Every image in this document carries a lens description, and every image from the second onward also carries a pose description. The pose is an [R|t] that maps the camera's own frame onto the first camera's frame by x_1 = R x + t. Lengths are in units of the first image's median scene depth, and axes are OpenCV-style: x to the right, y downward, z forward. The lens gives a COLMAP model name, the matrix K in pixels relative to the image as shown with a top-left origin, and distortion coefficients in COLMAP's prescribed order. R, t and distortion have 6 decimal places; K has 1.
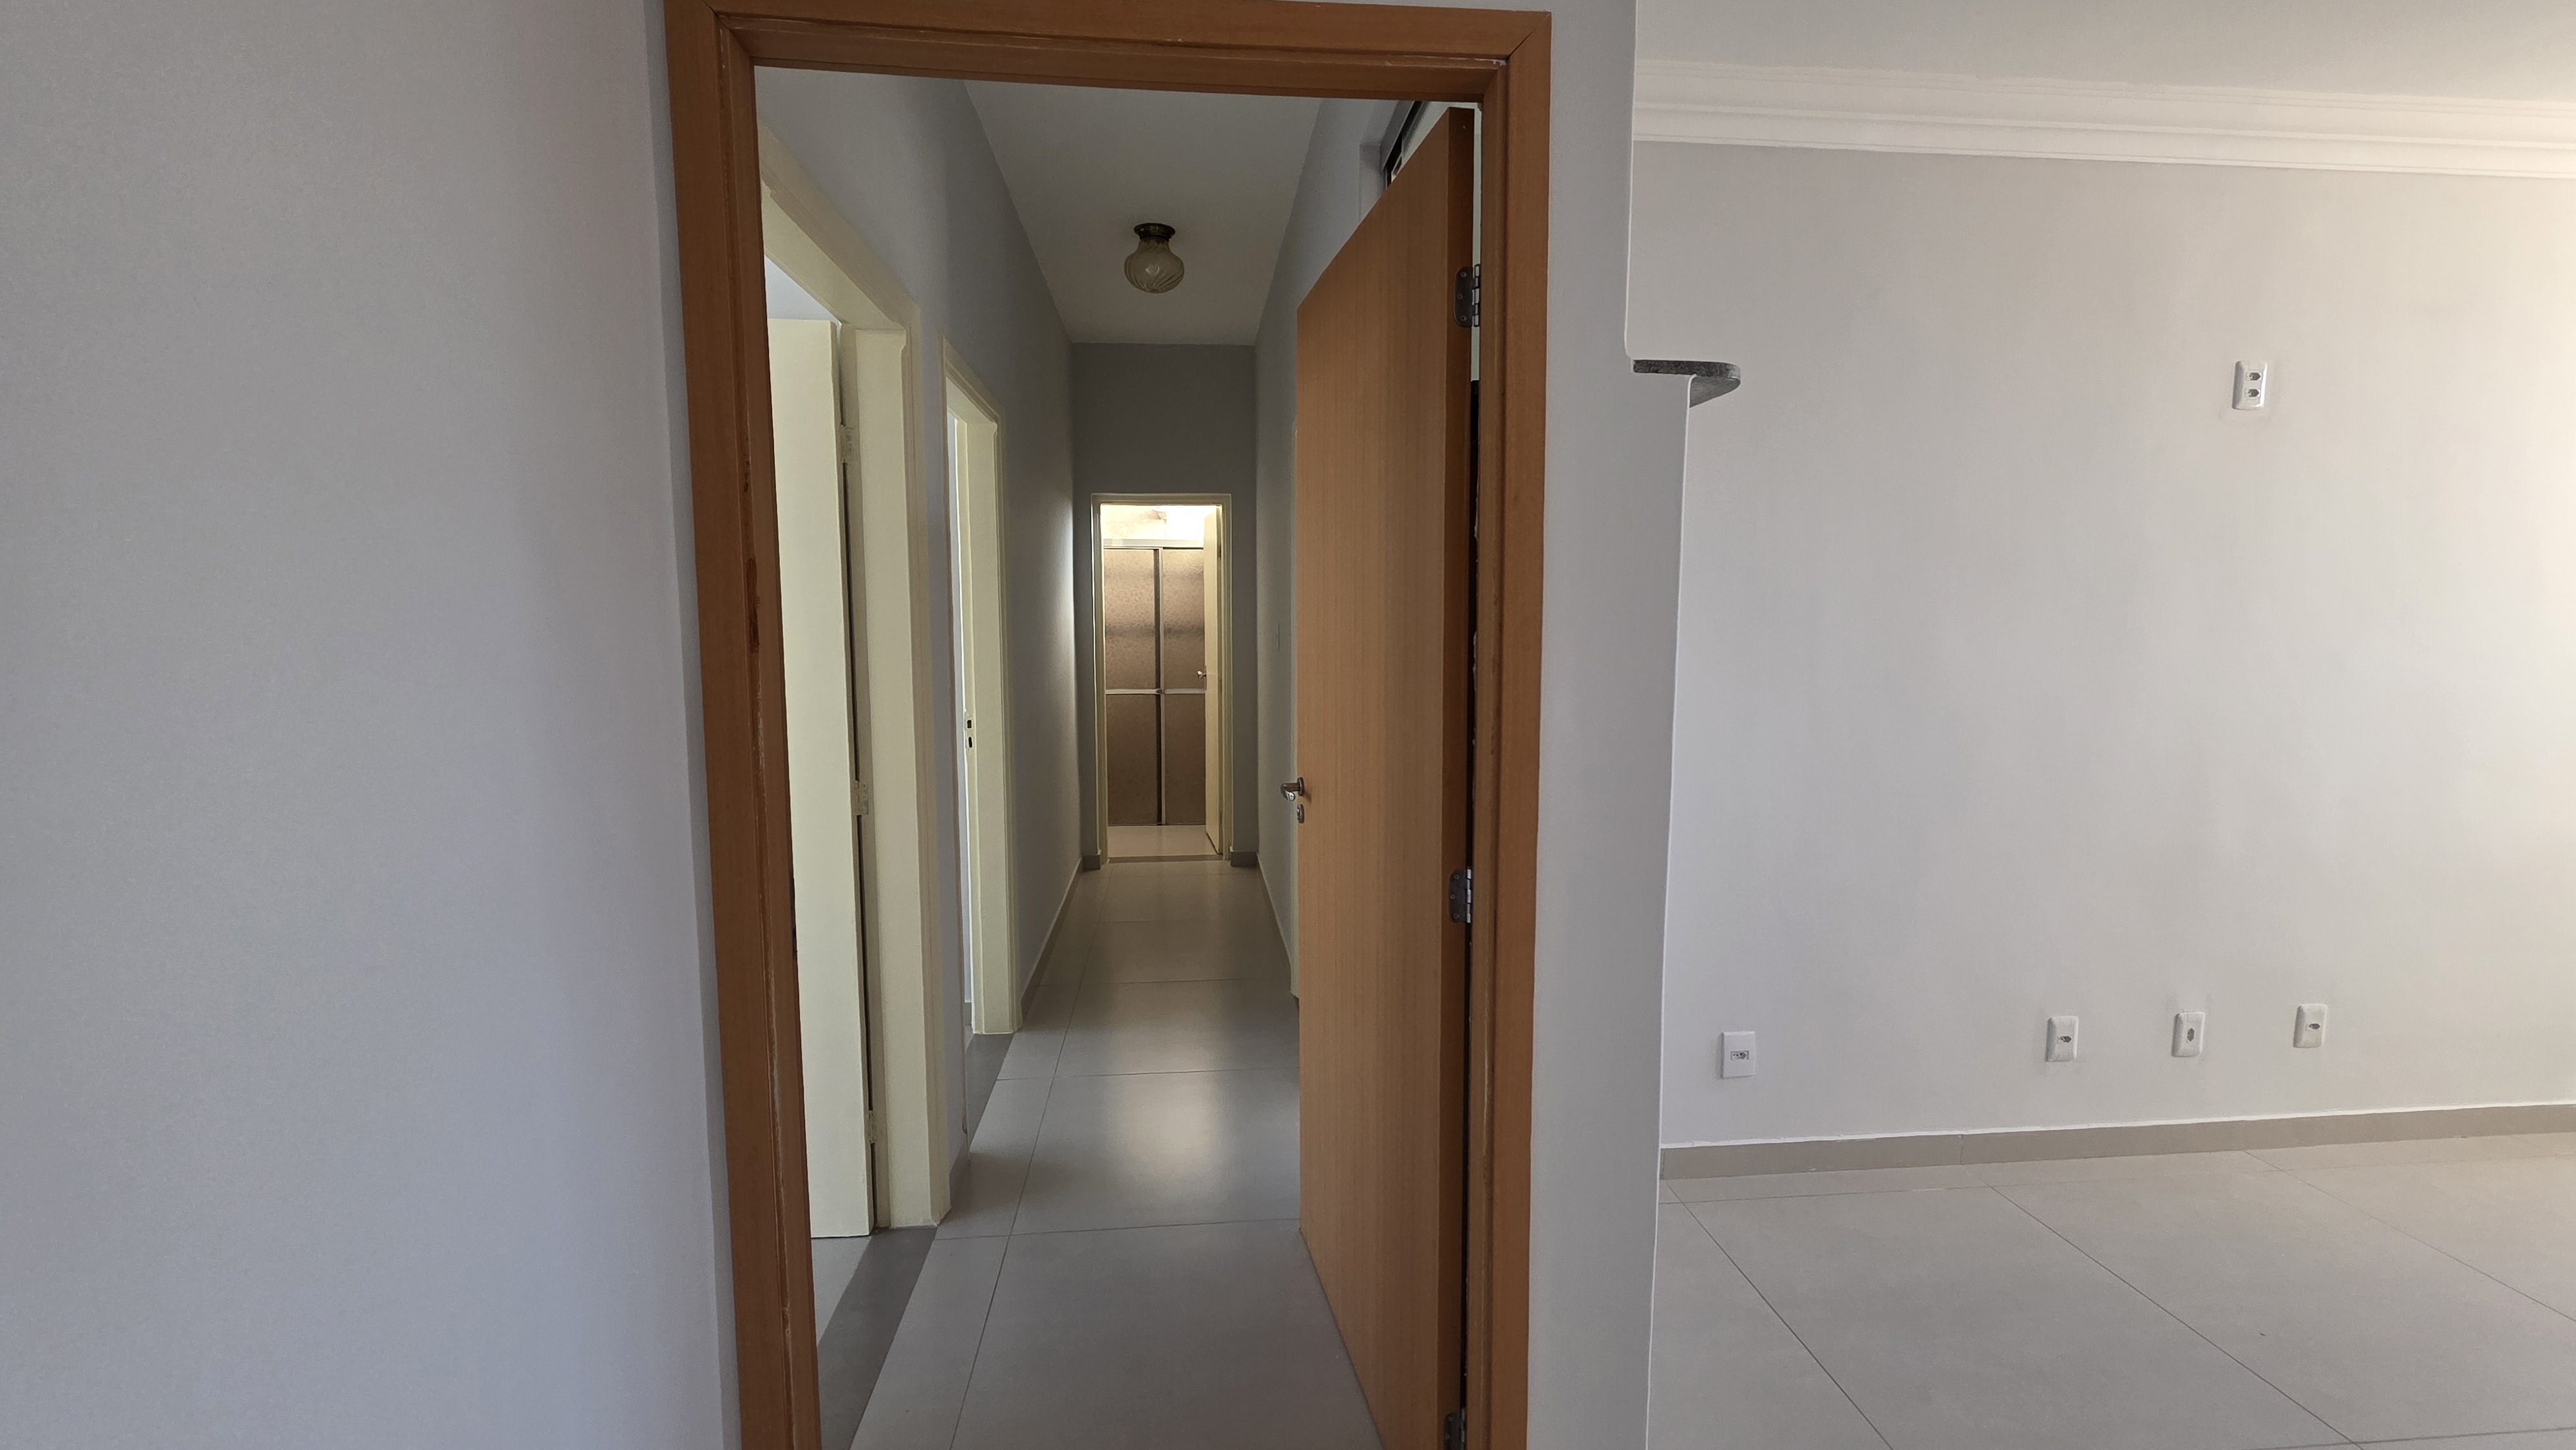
lens RADIAL K [[1027.5, 0, 1289.2], [0, 1027.5, 716.8], [0, 0, 1]] dist [-0.001852, 0.000233]
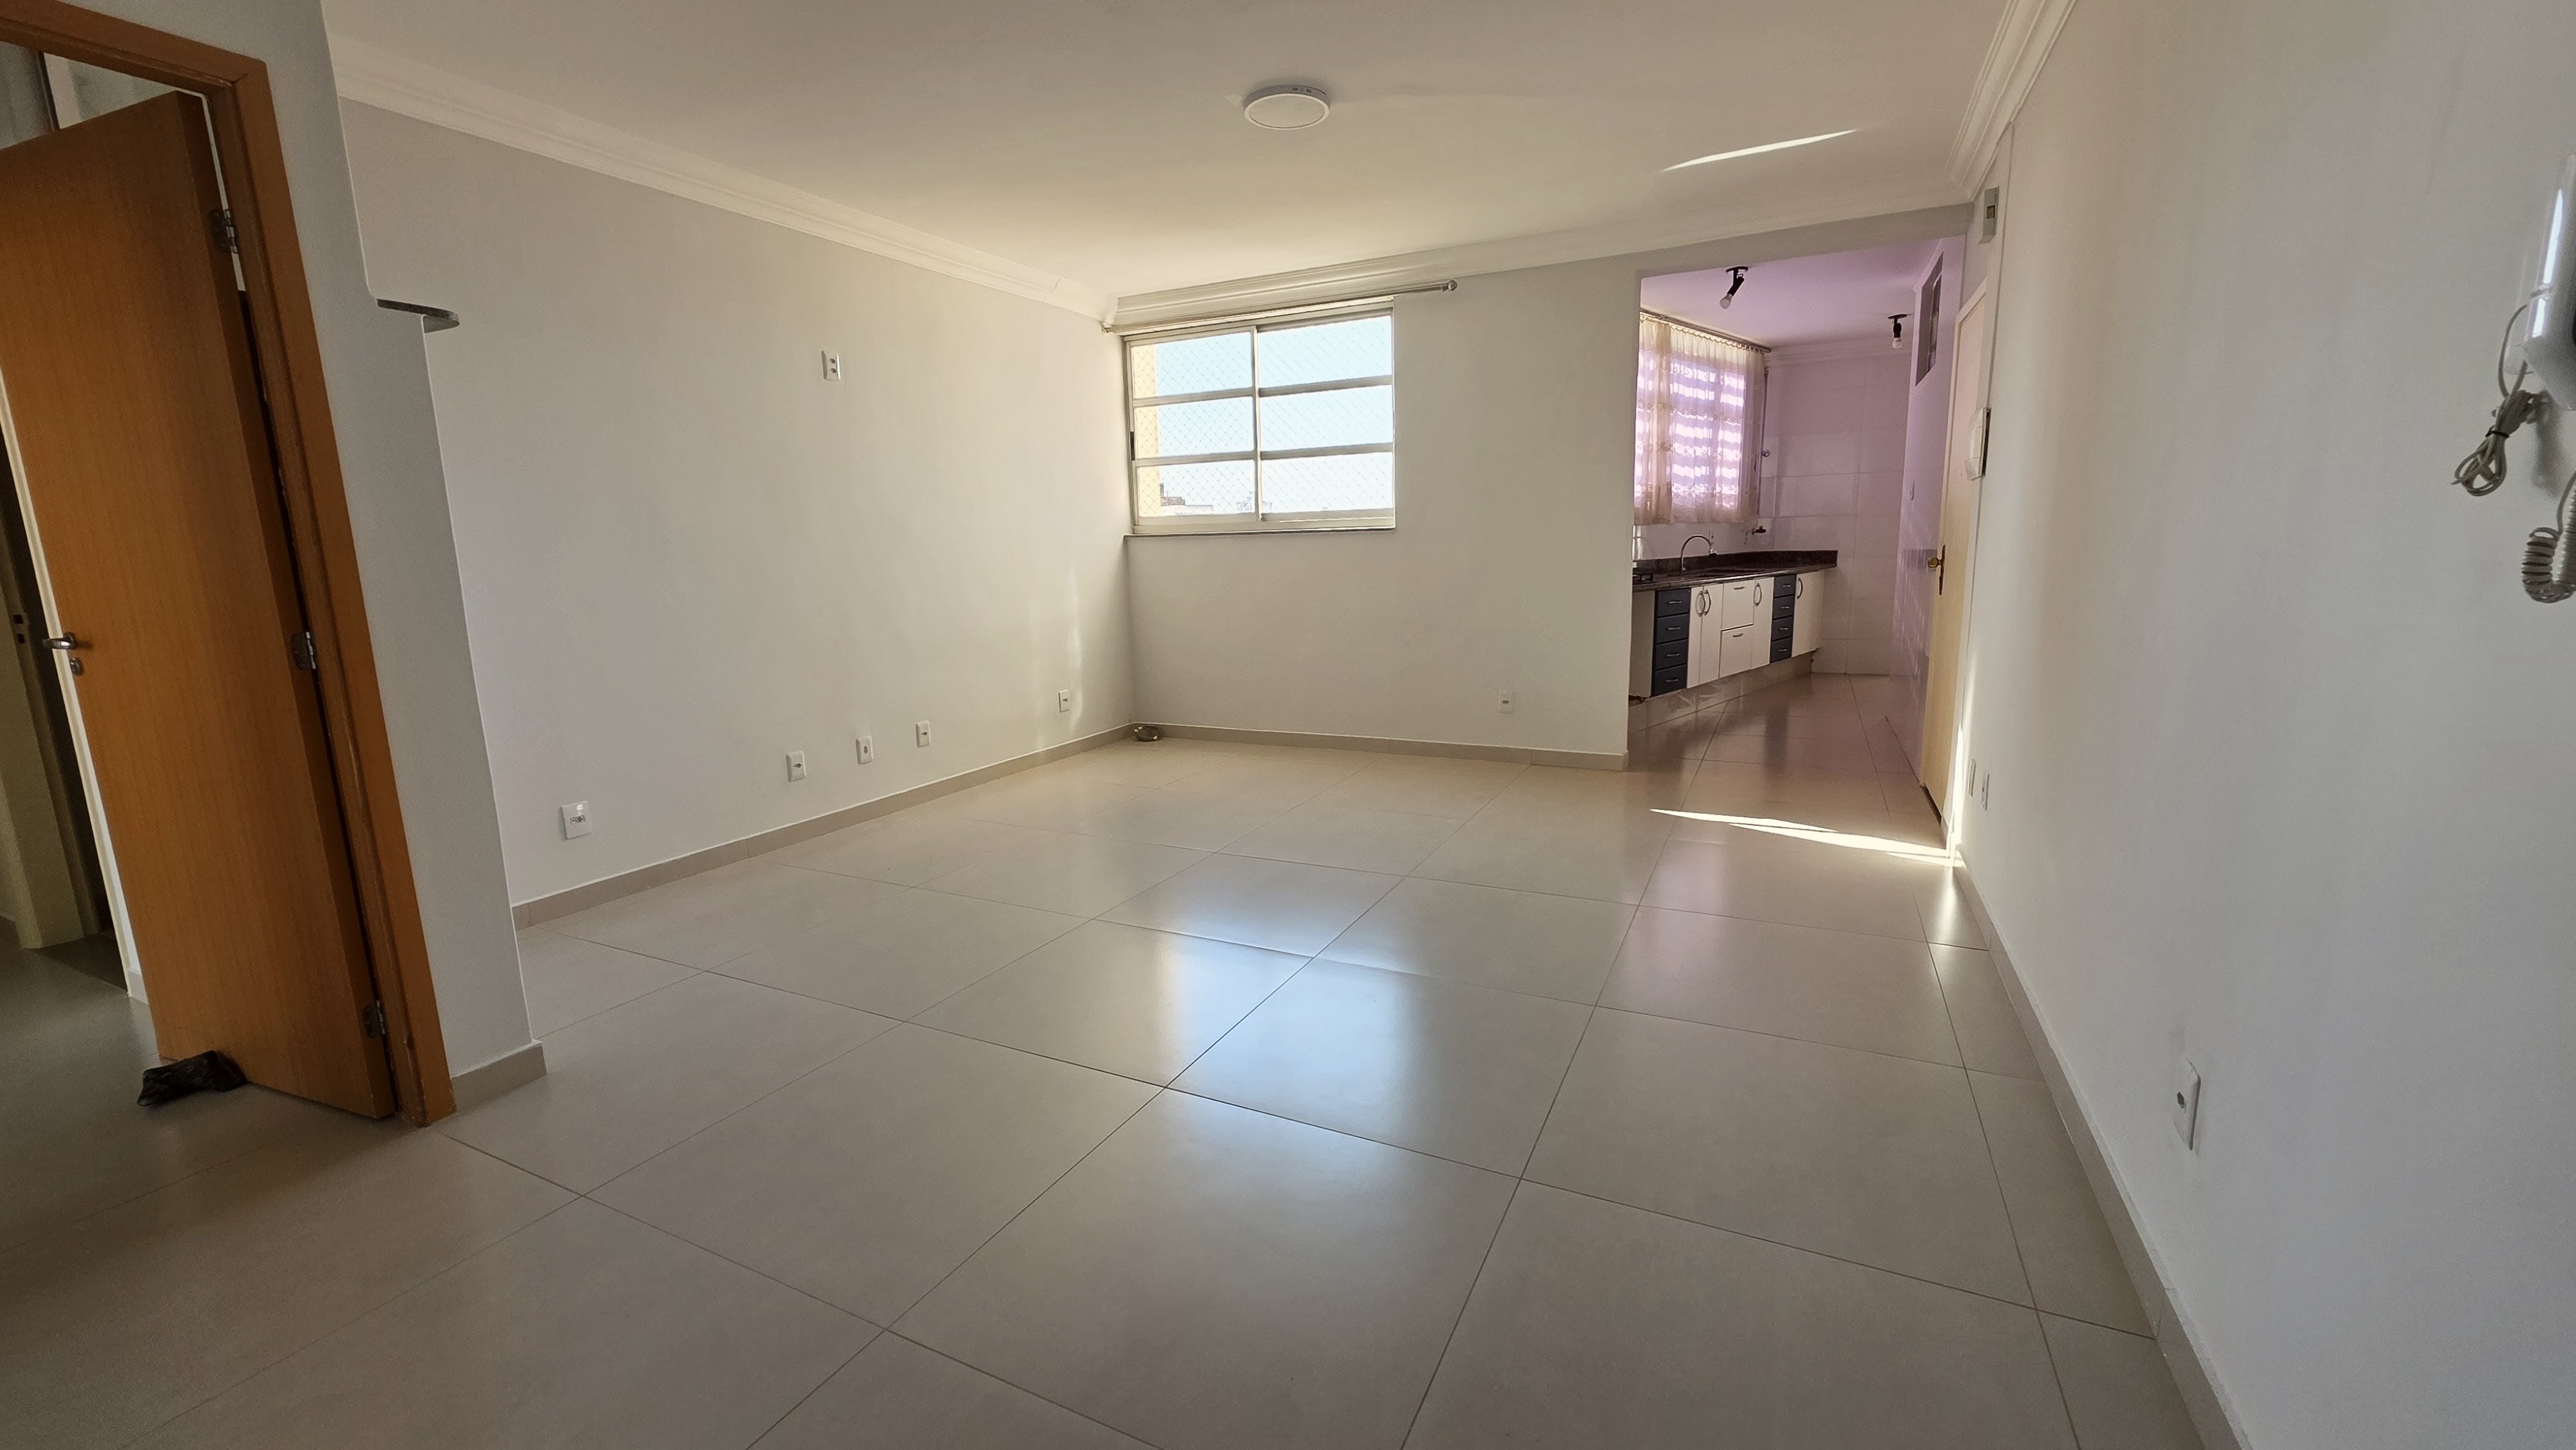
lens RADIAL K [[1027.5, 0, 1274.9], [0, 1027.5, 718.2], [0, 0, 1]] dist [-0.001852, 0.000233]
pose [[0.538805, -0.154248, 0.828189, -0.315878], [0.107568, 0.987644, 0.113964, 0.252468], [-0.835535, 0.027682, 0.548740, -0.967672]]
